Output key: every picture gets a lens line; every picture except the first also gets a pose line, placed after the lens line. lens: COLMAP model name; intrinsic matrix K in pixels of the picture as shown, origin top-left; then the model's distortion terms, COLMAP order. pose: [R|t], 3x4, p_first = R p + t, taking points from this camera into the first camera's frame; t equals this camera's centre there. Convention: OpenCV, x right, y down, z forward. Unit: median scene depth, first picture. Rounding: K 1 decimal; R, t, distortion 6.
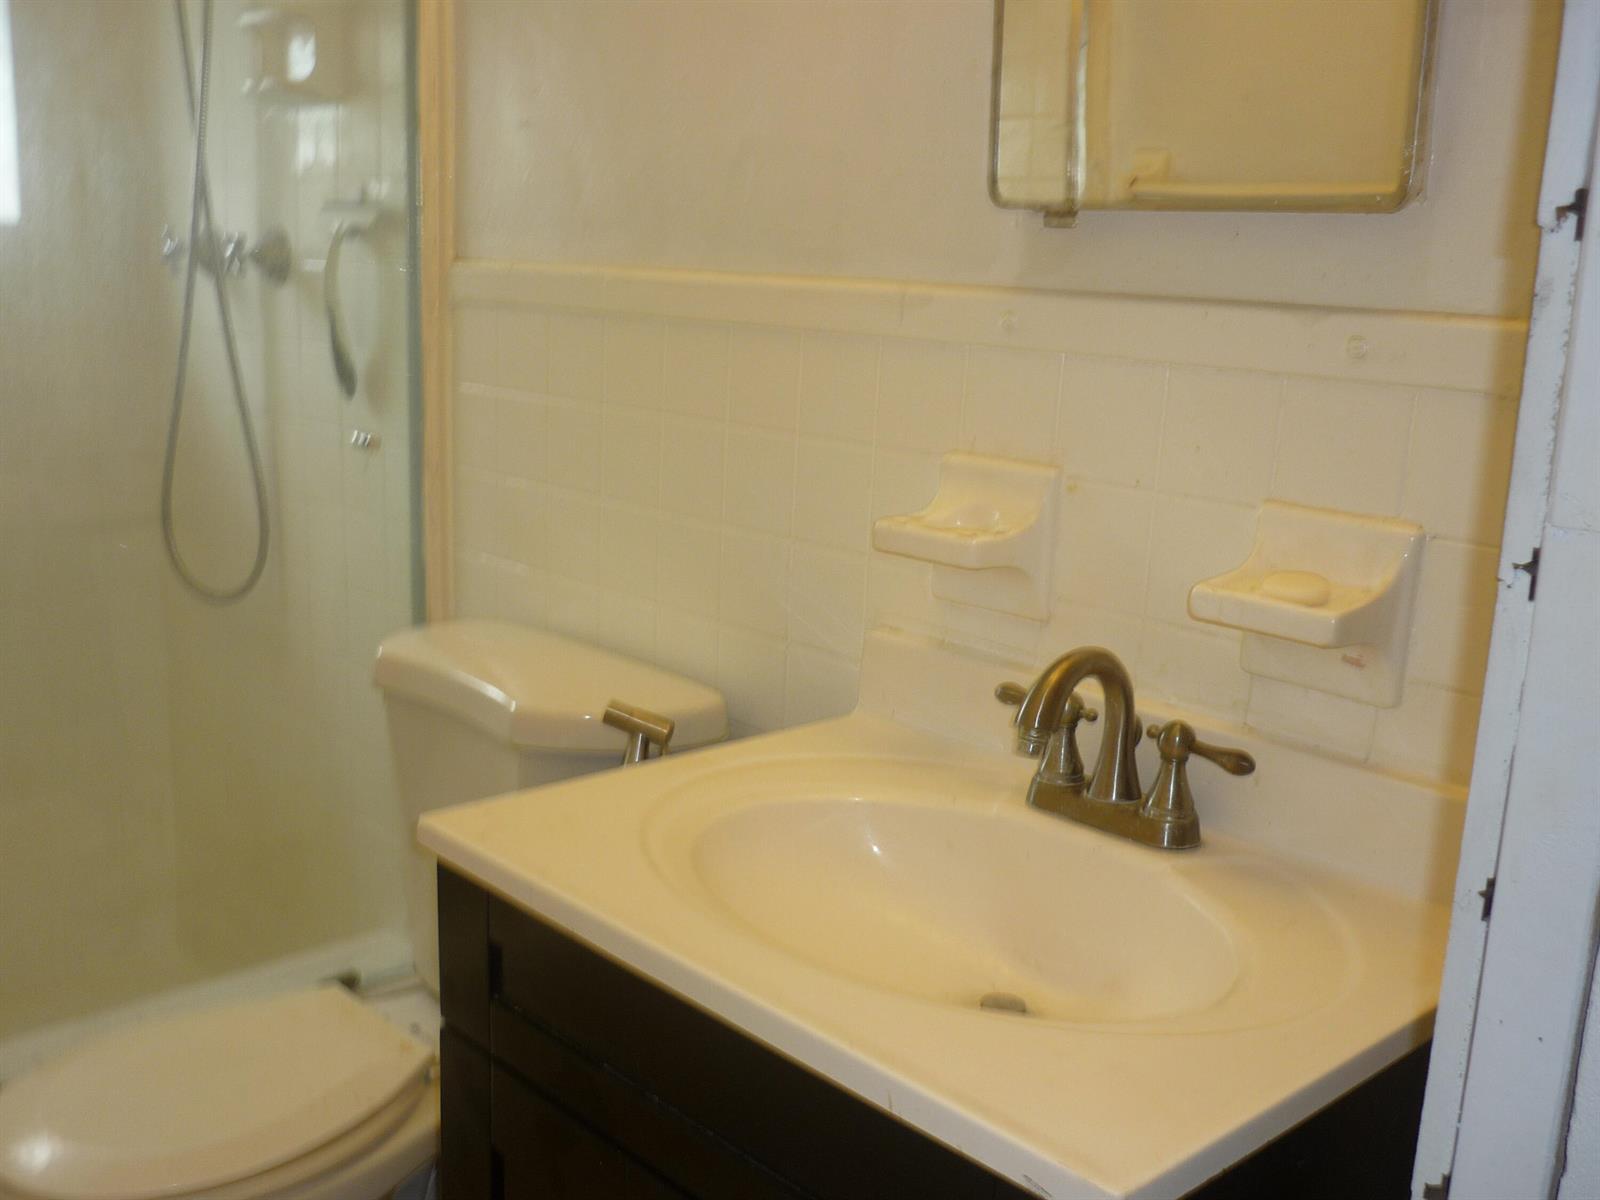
lens RADIAL K [[1646.5, 0, 791.4], [0, 1646.5, 603.6], [0, 0, 1]] dist [-0.066938, 0.079195]
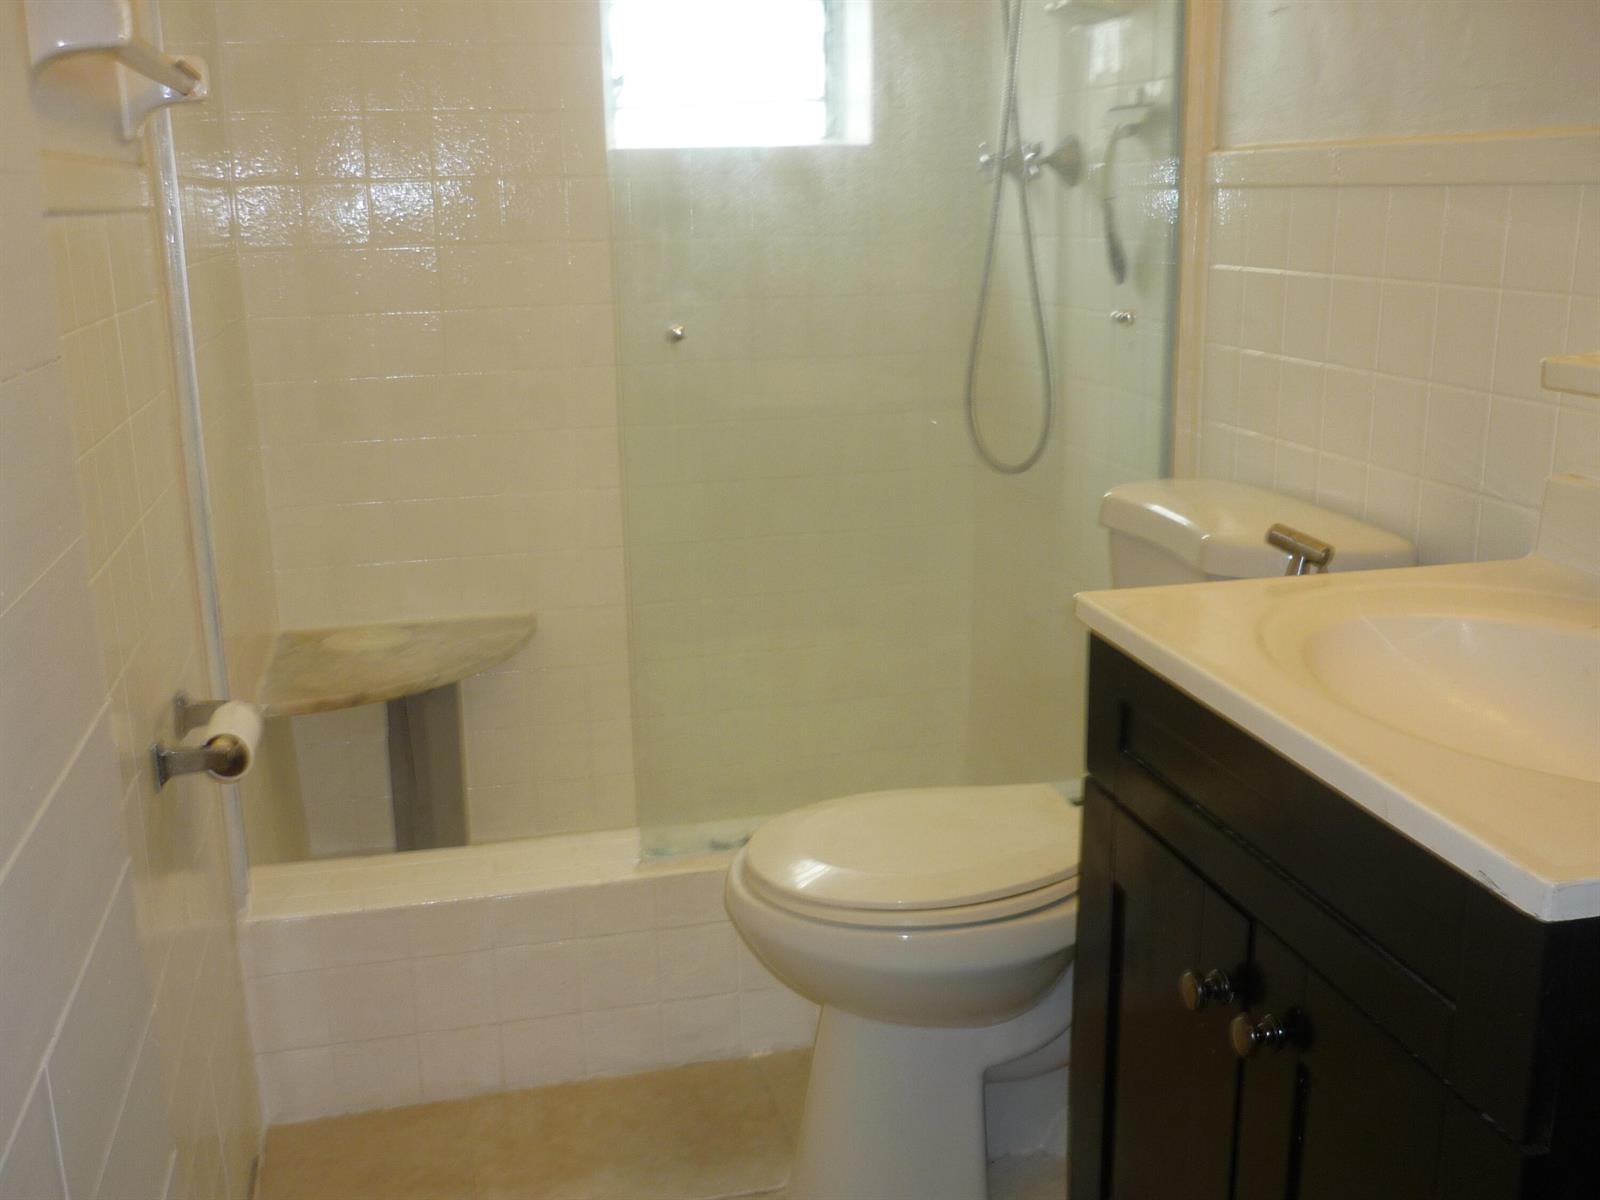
lens RADIAL K [[1646.5, 0, 791.4], [0, 1646.5, 603.6], [0, 0, 1]] dist [-0.066938, 0.079195]
pose [[0.863492, 0.075490, -0.498681, 0.109262], [-0.064518, 0.997145, 0.039231, 0.062553], [0.500219, -0.001702, 0.865898, -0.071809]]
